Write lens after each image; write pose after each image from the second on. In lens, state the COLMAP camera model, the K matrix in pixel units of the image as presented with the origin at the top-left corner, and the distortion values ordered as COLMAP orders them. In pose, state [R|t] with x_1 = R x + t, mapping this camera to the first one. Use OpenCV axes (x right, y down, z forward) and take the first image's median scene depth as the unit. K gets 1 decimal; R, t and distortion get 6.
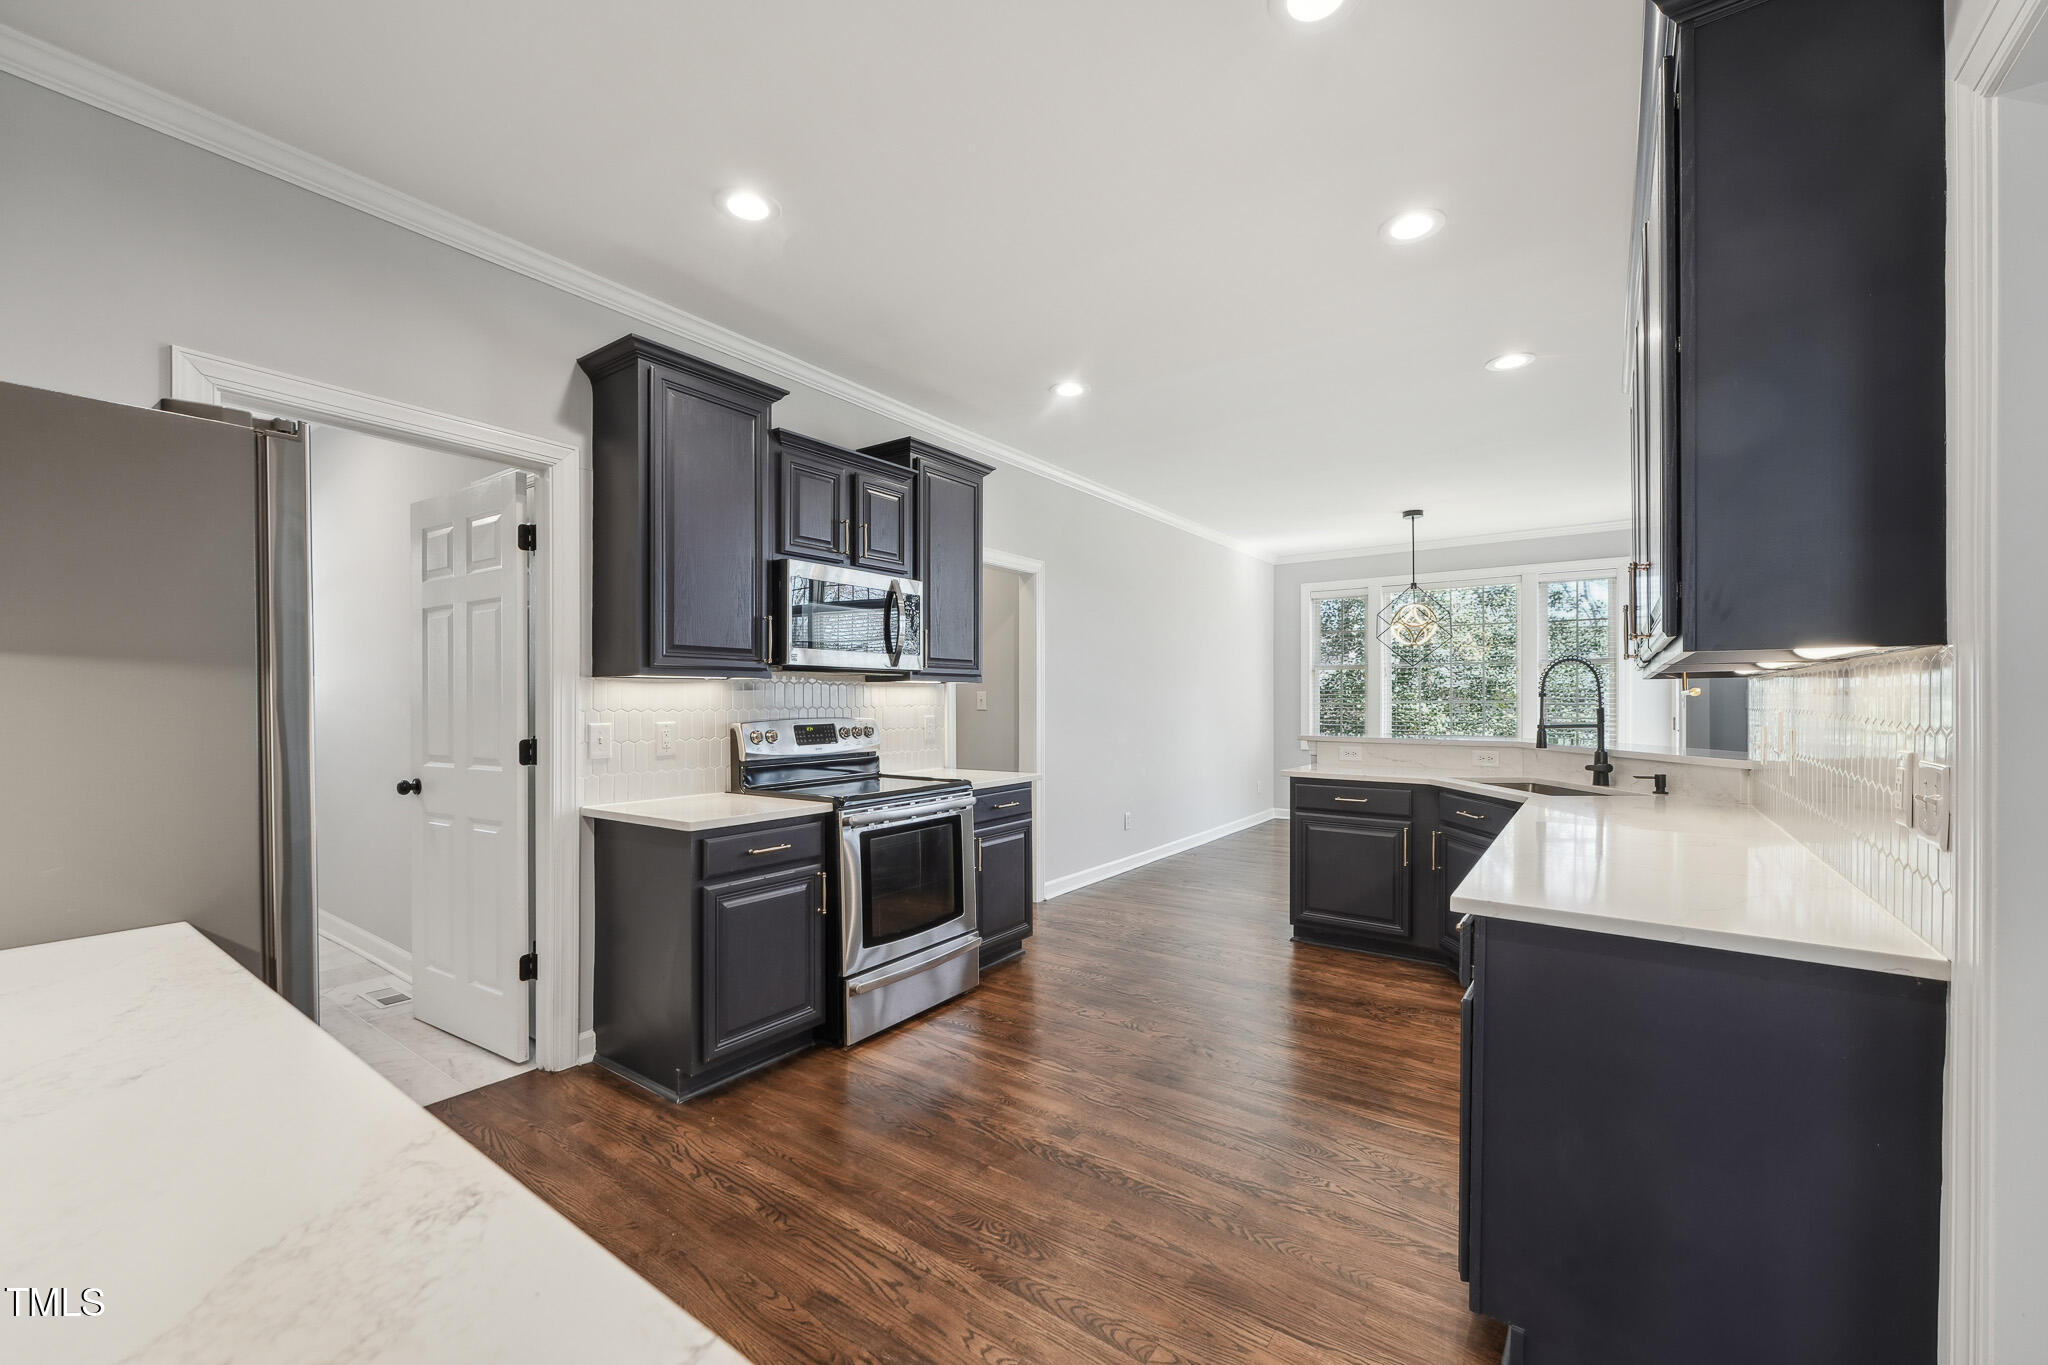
lens RADIAL K [[835.7, 0, 1012.8], [0, 835.7, 699.0], [0, 0, 1]] dist [-0.002196, 0.000090]
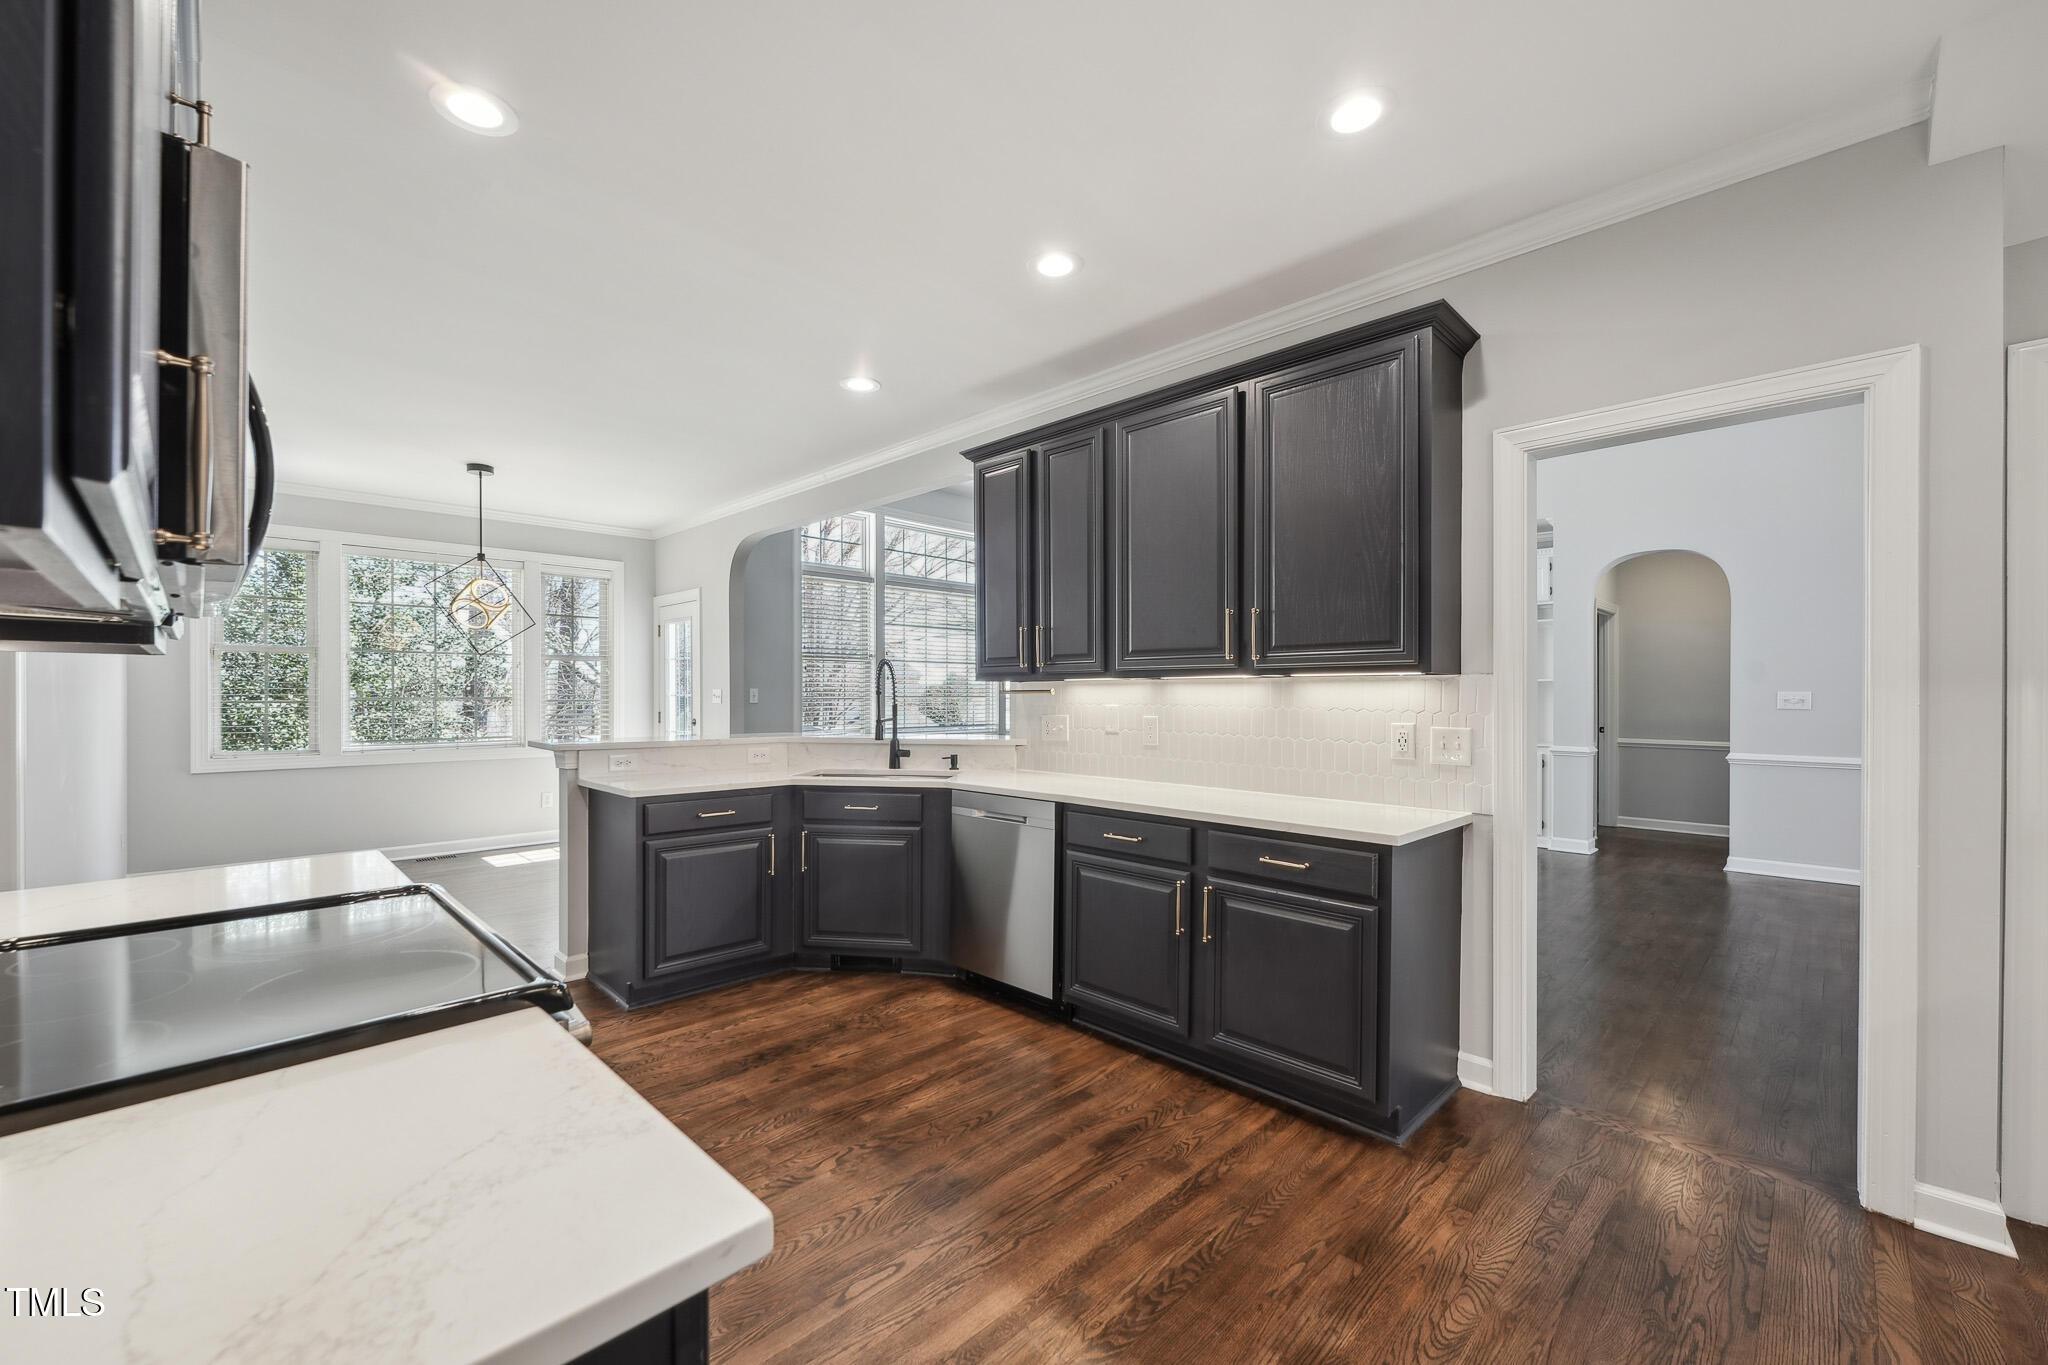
lens RADIAL K [[835.7, 0, 1012.0], [0, 835.7, 696.3], [0, 0, 1]] dist [-0.002196, 0.000090]
pose [[0.154087, -0.001511, 0.988056, -0.451723], [0.001136, 0.999998, 0.001352, 0.000319], [-0.988057, 0.000914, 0.154089, 0.657591]]
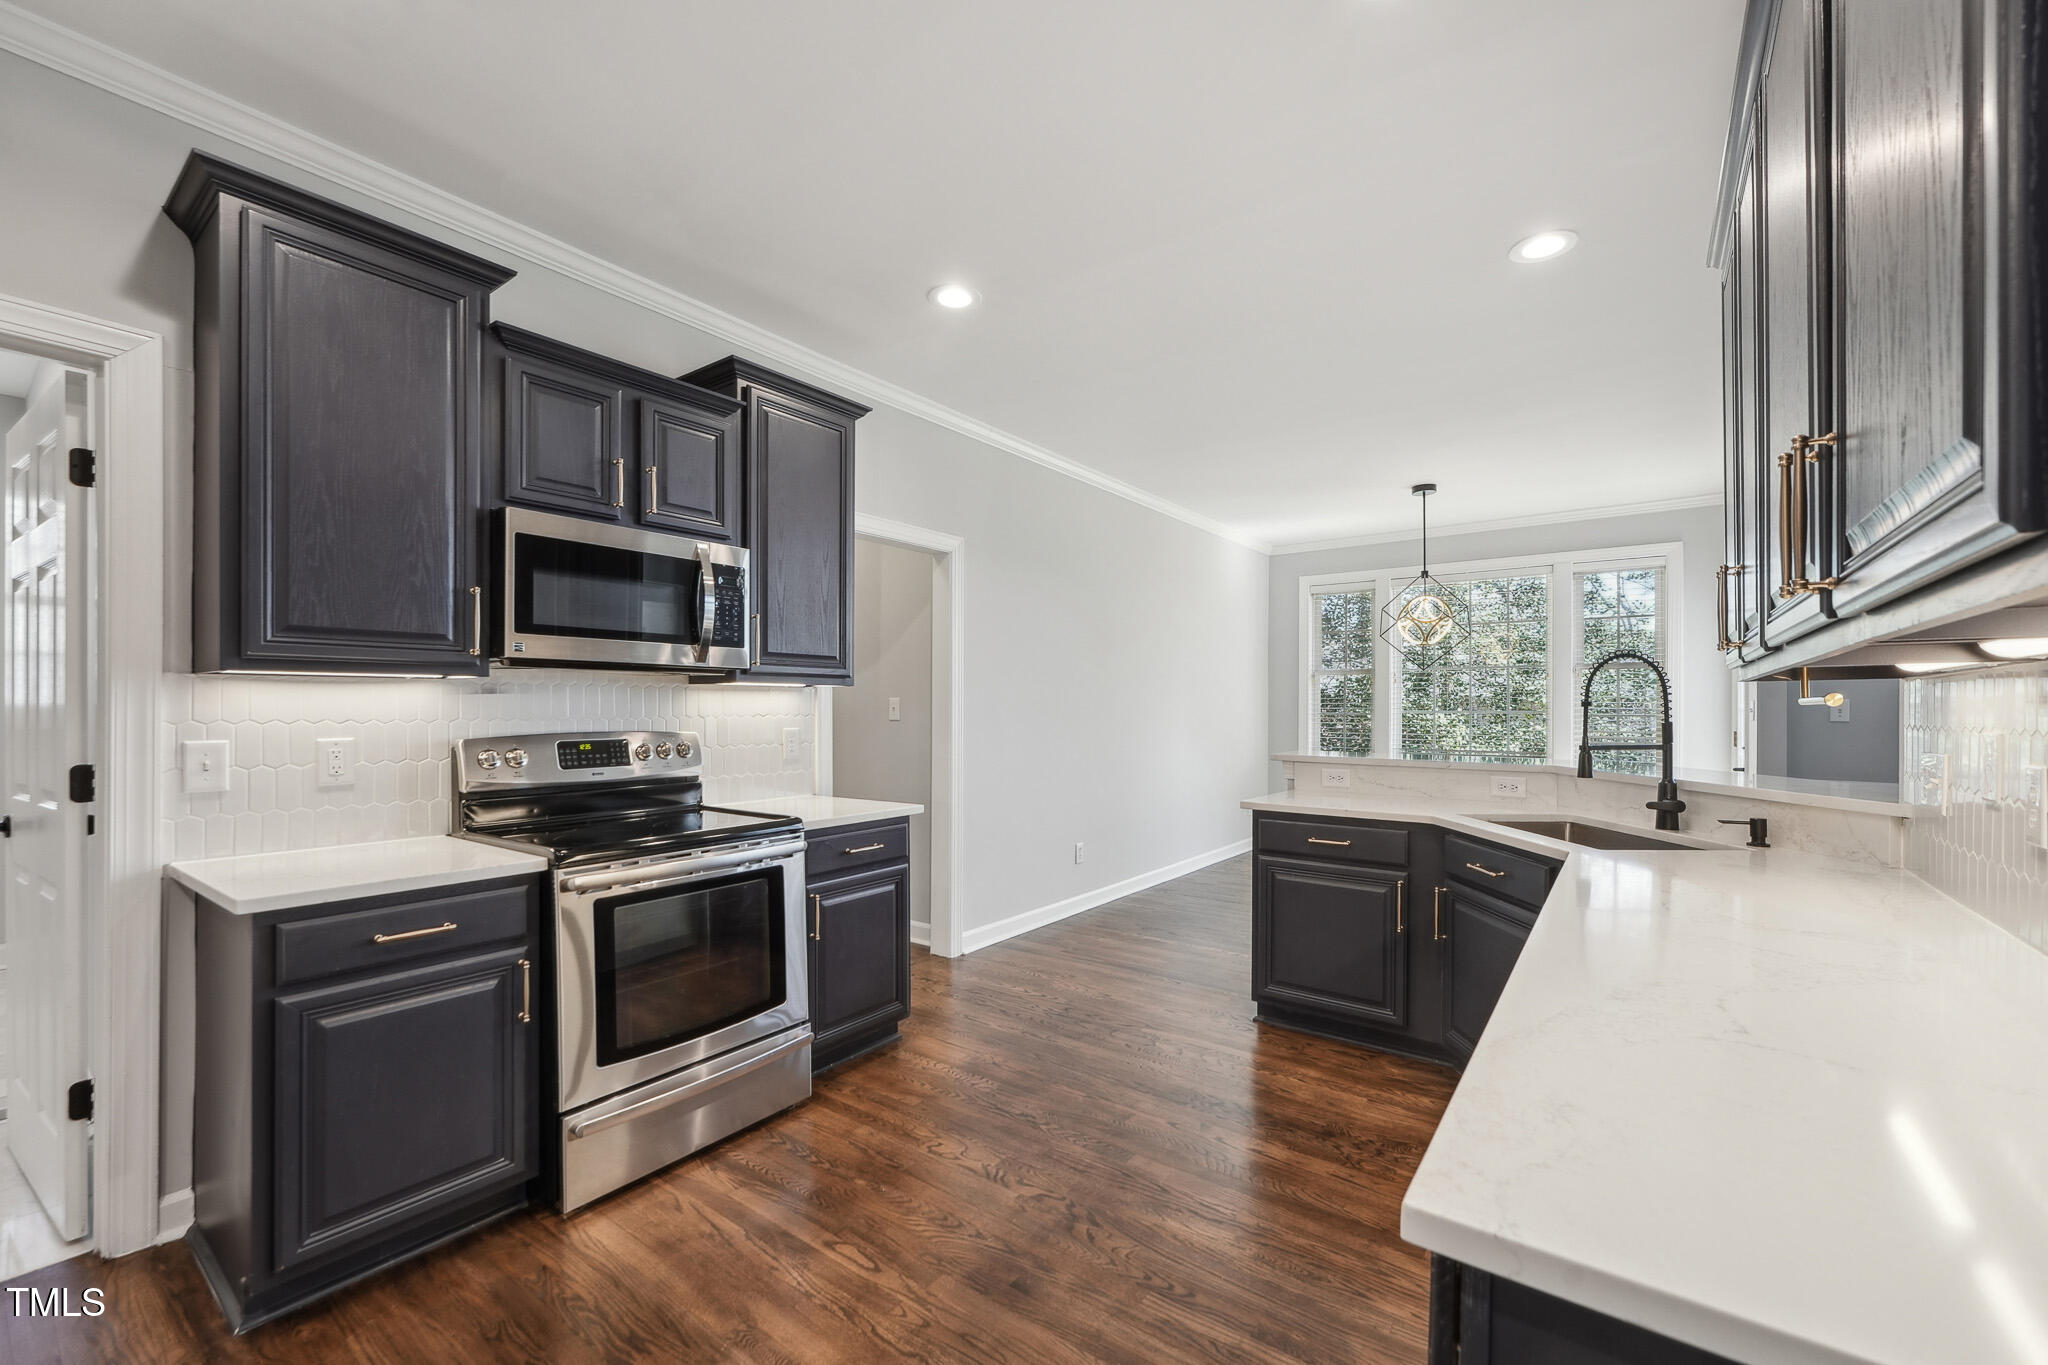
lens RADIAL K [[835.7, 0, 1026.8], [0, 835.7, 707.6], [0, 0, 1]] dist [-0.002196, 0.000090]
pose [[0.999923, 0.002923, -0.012022, 0.160752], [-0.002913, 0.999995, 0.000816, -0.000636], [0.012024, -0.000781, 0.999927, 0.274951]]
